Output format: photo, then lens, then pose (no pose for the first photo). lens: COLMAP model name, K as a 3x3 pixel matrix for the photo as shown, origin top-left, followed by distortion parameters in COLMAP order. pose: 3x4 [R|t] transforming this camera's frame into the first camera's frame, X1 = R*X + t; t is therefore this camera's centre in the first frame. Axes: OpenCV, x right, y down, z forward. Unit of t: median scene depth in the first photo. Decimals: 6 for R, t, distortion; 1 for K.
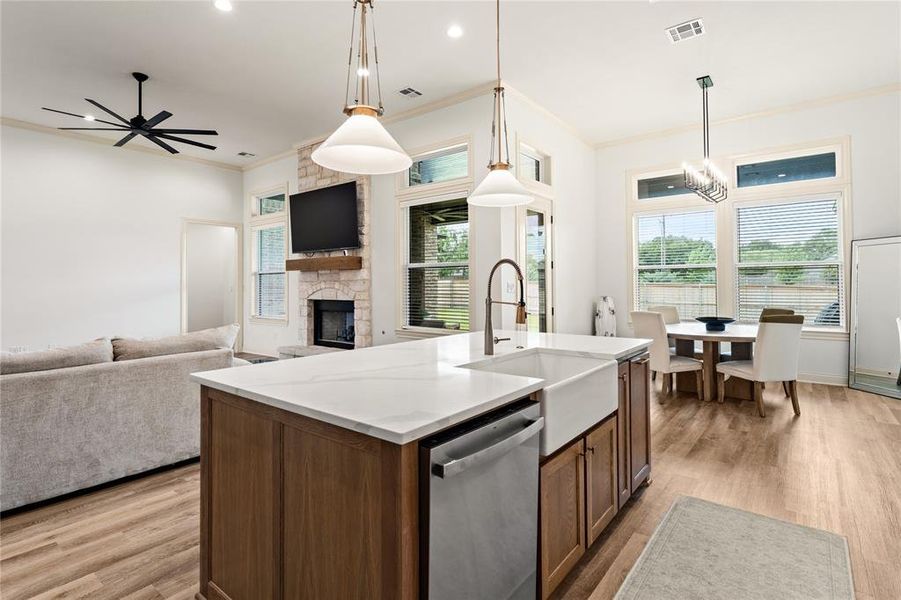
lens RADIAL K [[447.1, 0, 450.1], [0, 447.1, 276.0], [0, 0, 1]] dist [0.000908, -0.000244]
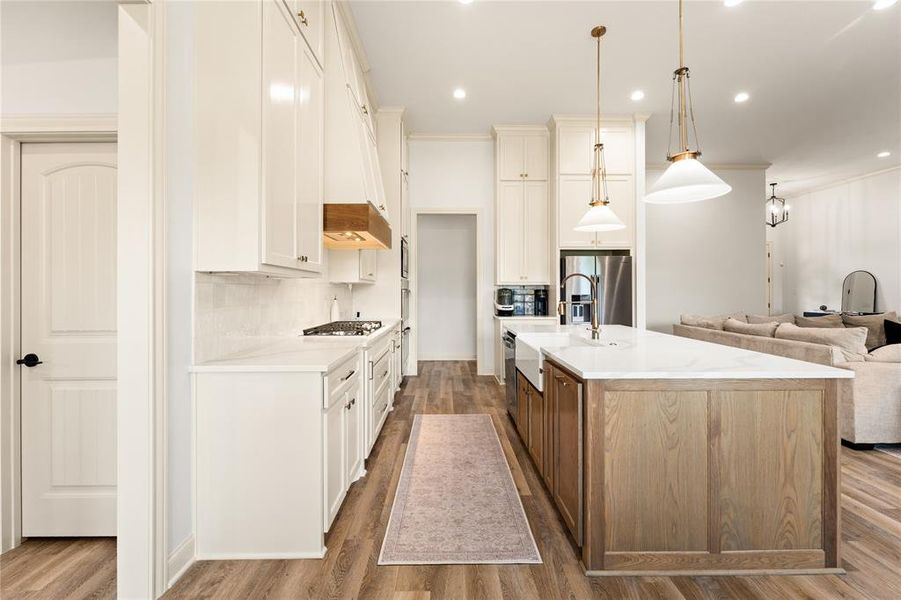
lens RADIAL K [[384.5, 0, 450.3], [0, 384.5, 290.1], [0, 0, 1]] dist [-0.001393, -0.000340]
pose [[-0.776009, 0.004316, -0.630707, 0.492923], [0.017264, 0.999747, -0.014400, 0.011708], [0.630485, -0.022063, -0.775888, 0.669770]]
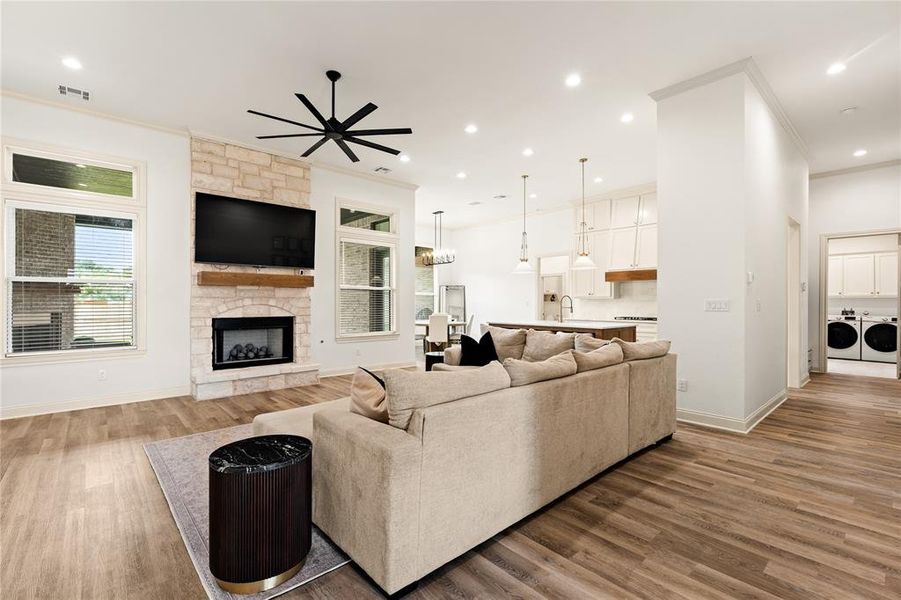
lens RADIAL K [[401.2, 0, 446.5], [0, 401.2, 303.1], [0, 0, 1]] dist [-0.001214, -0.000275]
pose [[0.184274, 0.006385, 0.982854, -1.257633], [-0.020369, 0.999789, -0.002676, 0.020692], [-0.982664, -0.019527, 0.184365, 0.522060]]
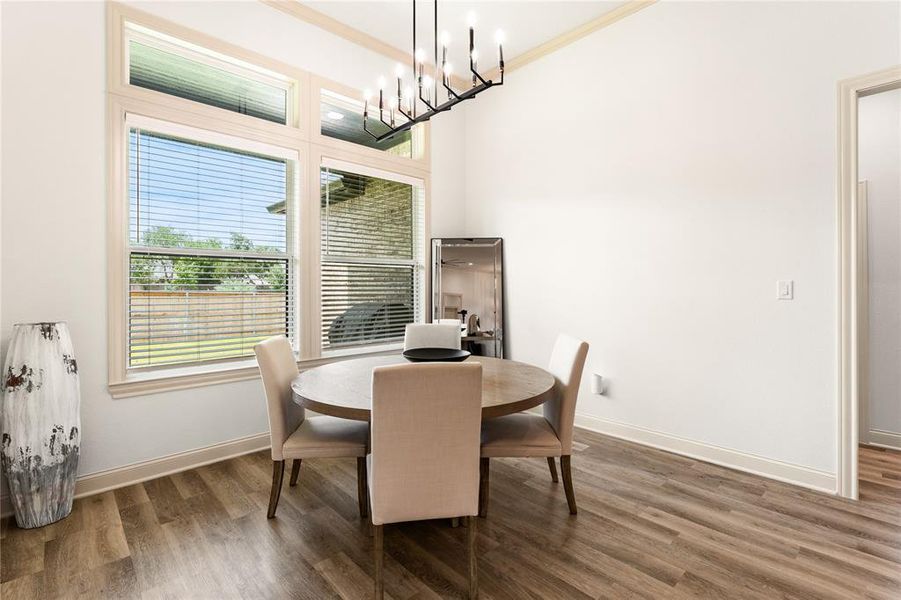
lens RADIAL K [[416.8, 0, 451.3], [0, 416.8, 290.1], [0, 0, 1]] dist [-0.000540, -0.000649]
pose [[0.149379, 0.004712, 0.988769, 0.096718], [-0.016967, 0.999854, -0.002202, 0.018548], [-0.988634, -0.016448, 0.149437, 0.802922]]
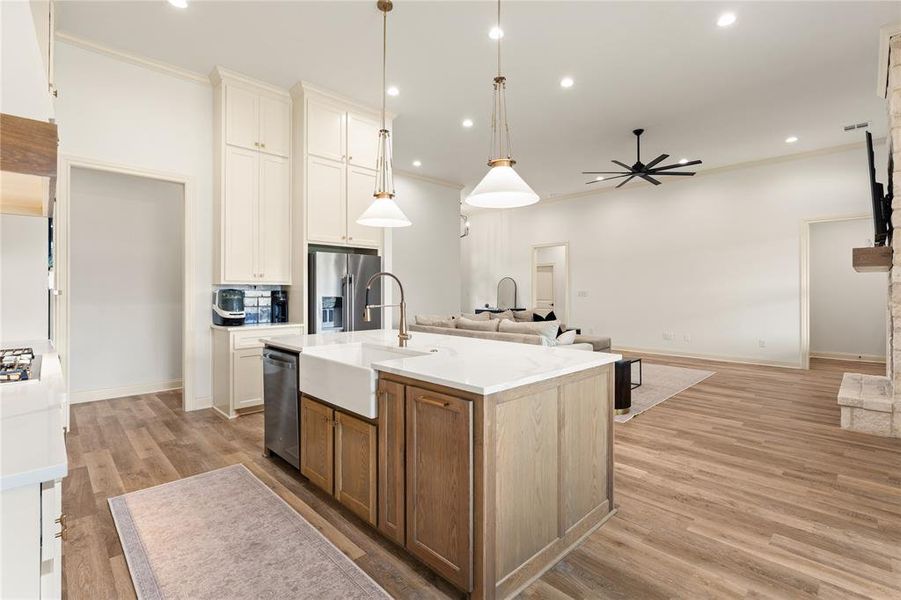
lens RADIAL K [[416.8, 0, 451.3], [0, 416.8, 290.1], [0, 0, 1]] dist [-0.000540, -0.000649]
pose [[-0.128040, 0.000351, -0.991769, 0.504322], [0.019178, 0.999814, -0.002122, 0.007827], [0.991584, -0.019292, -0.128023, 0.519644]]
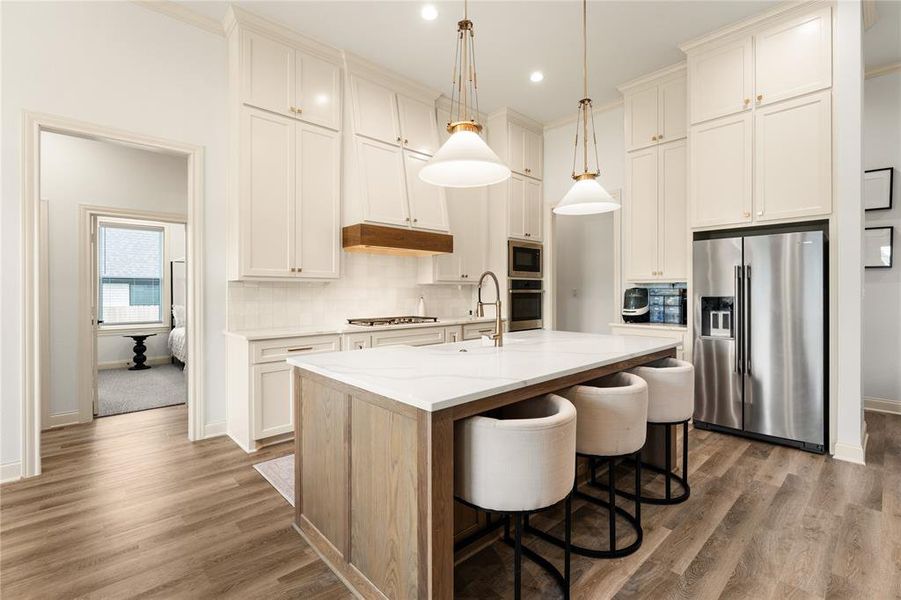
lens RADIAL K [[408.1, 0, 448.6], [0, 408.1, 291.7], [0, 0, 1]] dist [-0.001539, -0.000006]
pose [[-0.987169, 0.006940, 0.159525, 0.017575], [0.004039, 0.999821, -0.018505, 0.017308], [-0.159625, -0.017623, -0.987020, 0.860155]]
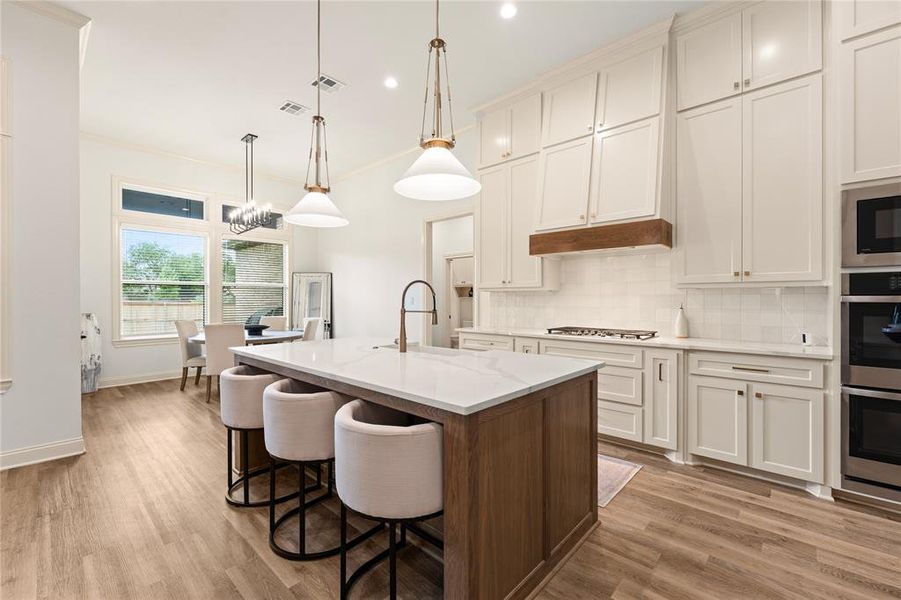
lens RADIAL K [[381.3, 0, 450.5], [0, 381.3, 300.0], [0, 0, 1]] dist [-0.003671, -0.000469]
pose [[0.077823, 0.003789, 0.996960, -0.403397], [-0.018975, 0.999817, -0.002319, 0.009701], [-0.996787, -0.018736, 0.077881, 0.312399]]
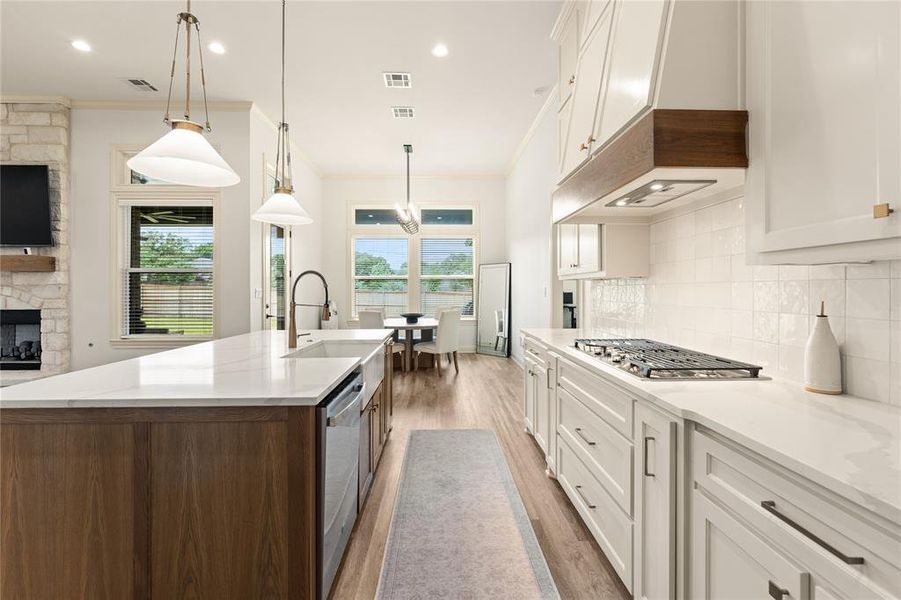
lens RADIAL K [[388.6, 0, 448.2], [0, 388.6, 289.1], [0, 0, 1]] dist [-0.000414, -0.000051]
pose [[0.769230, 0.005010, 0.638952, -0.107076], [-0.014487, 0.999849, 0.009601, -0.000519], [-0.638807, -0.016642, 0.769187, -0.036115]]
